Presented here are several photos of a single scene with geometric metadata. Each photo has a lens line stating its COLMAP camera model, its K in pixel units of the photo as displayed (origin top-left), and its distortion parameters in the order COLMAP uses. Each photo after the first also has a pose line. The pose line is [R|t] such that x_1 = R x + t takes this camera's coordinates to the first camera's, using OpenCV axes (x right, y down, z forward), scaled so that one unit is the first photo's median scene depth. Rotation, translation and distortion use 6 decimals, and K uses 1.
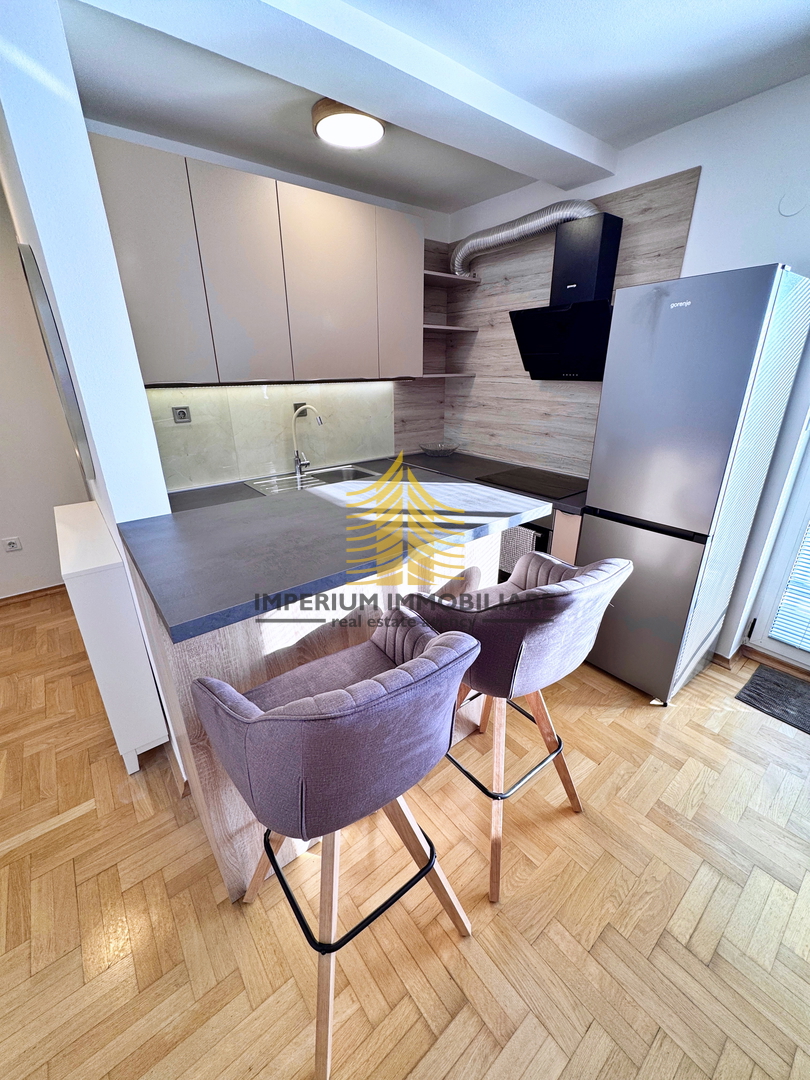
lens RADIAL K [[431.5, 0, 404.8], [0, 431.5, 539.4], [0, 0, 1]] dist [-0.000416, 0.000273]
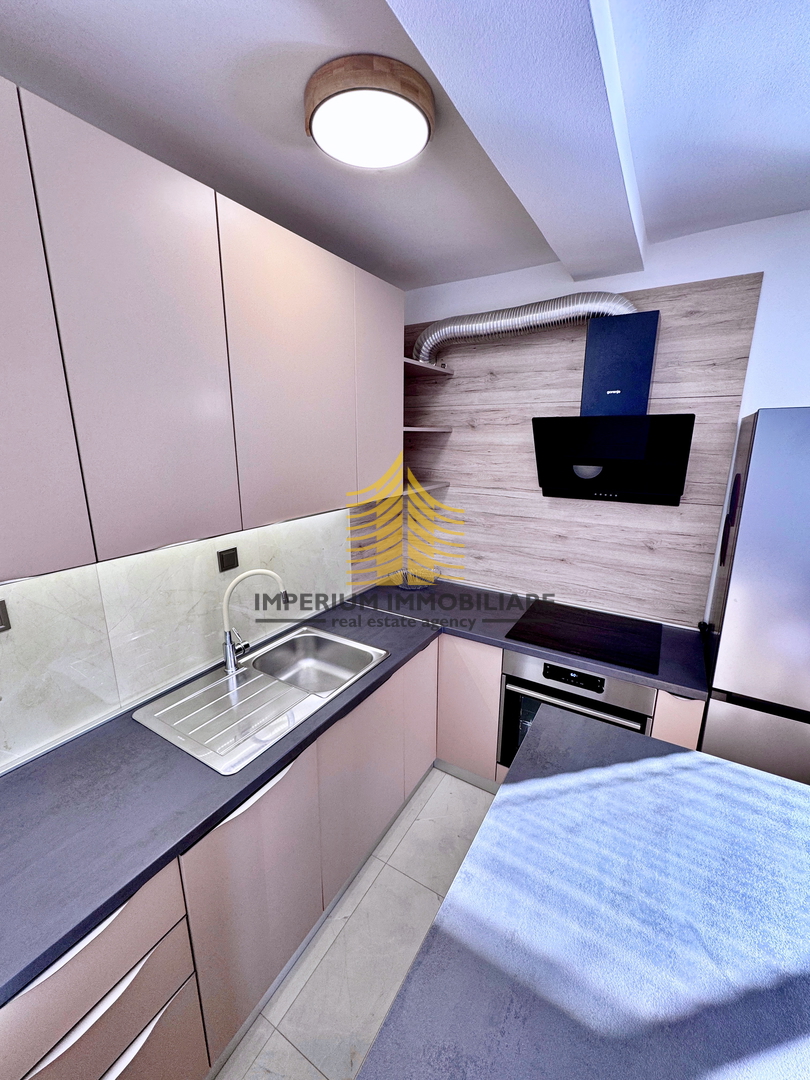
lens RADIAL K [[431.5, 0, 405.1], [0, 431.5, 540.5], [0, 0, 1]] dist [-0.000416, 0.000273]
pose [[0.937075, -0.075686, 0.340825, -0.220264], [0.122157, 0.985591, -0.116995, -0.233458], [-0.327059, 0.151267, 0.932819, 0.366510]]
